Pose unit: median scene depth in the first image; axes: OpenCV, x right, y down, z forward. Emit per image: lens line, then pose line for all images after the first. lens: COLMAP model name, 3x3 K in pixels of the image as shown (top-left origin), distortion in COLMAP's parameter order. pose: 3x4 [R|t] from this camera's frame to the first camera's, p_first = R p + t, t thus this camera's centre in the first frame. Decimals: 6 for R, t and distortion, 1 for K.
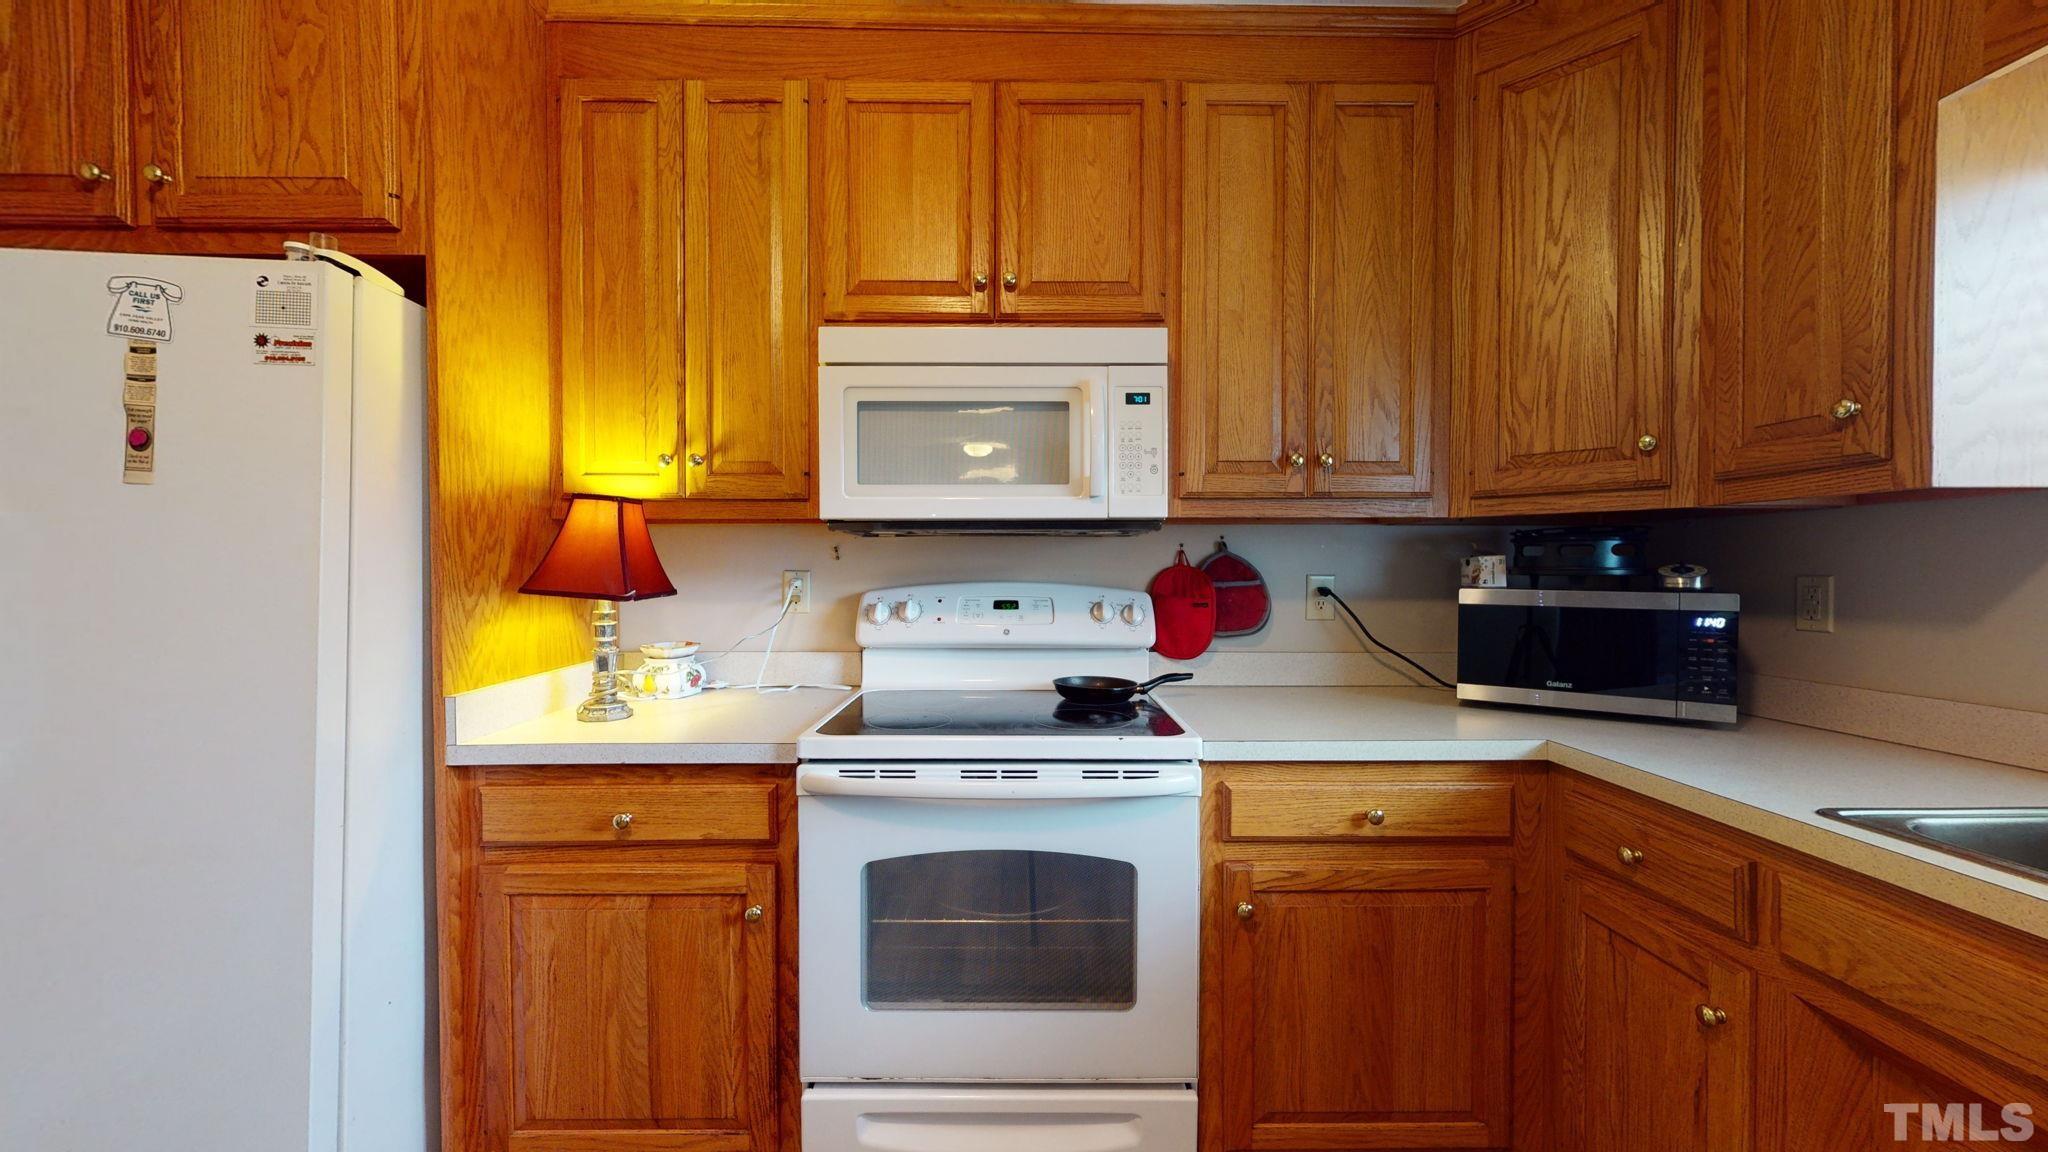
lens RADIAL K [[750.1, 0, 1024.1], [0, 750.1, 578.7], [0, 0, 1]] dist [-0.000439, 0.000069]
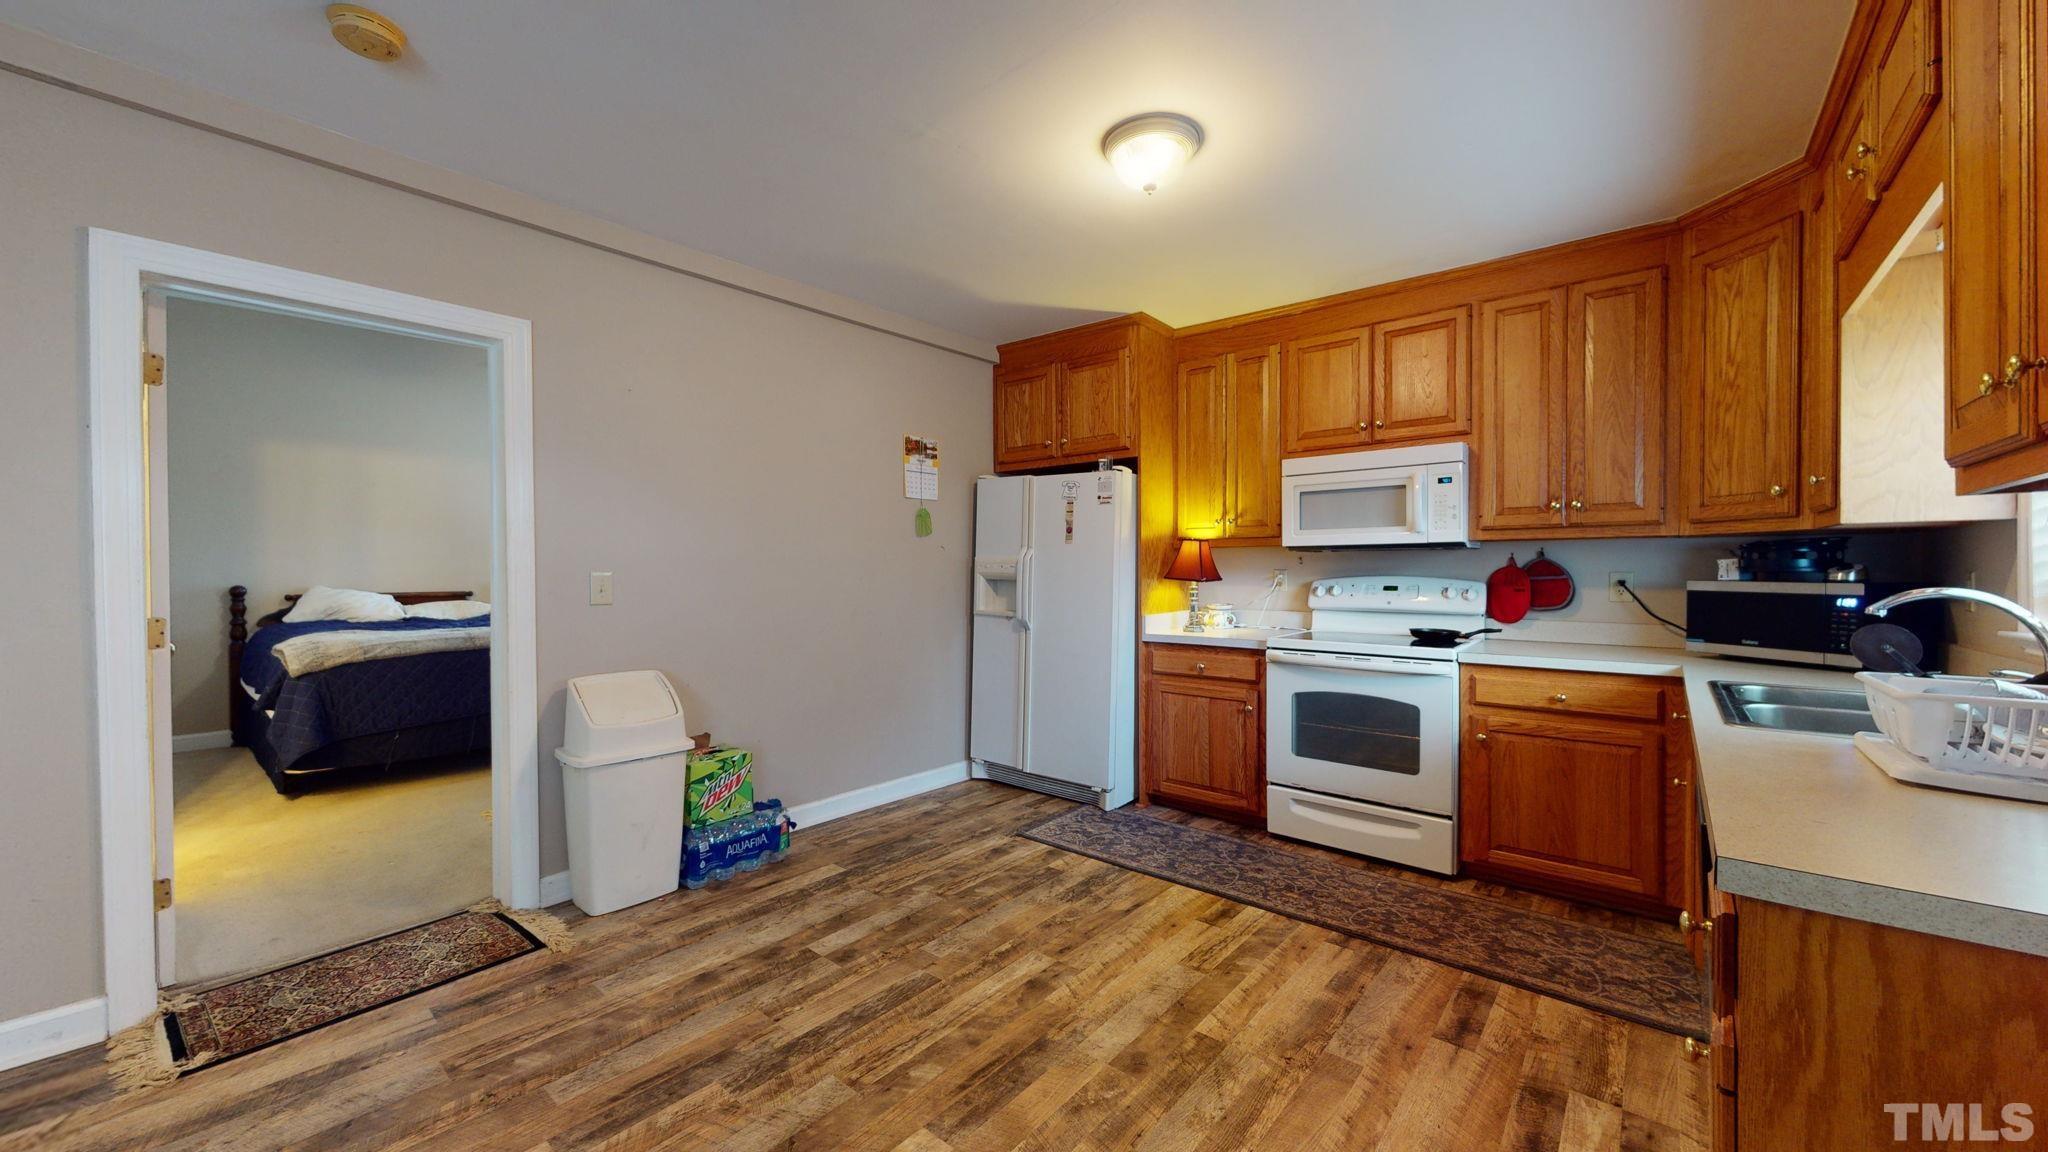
lens RADIAL K [[750.1, 0, 1024.1], [0, 750.1, 578.7], [0, 0, 1]] dist [-0.000439, 0.000069]
pose [[0.757610, 0.006149, -0.652678, 0.618389], [-0.007163, 0.999974, 0.001107, 0.019458], [0.652668, 0.003837, 0.757635, -1.218127]]
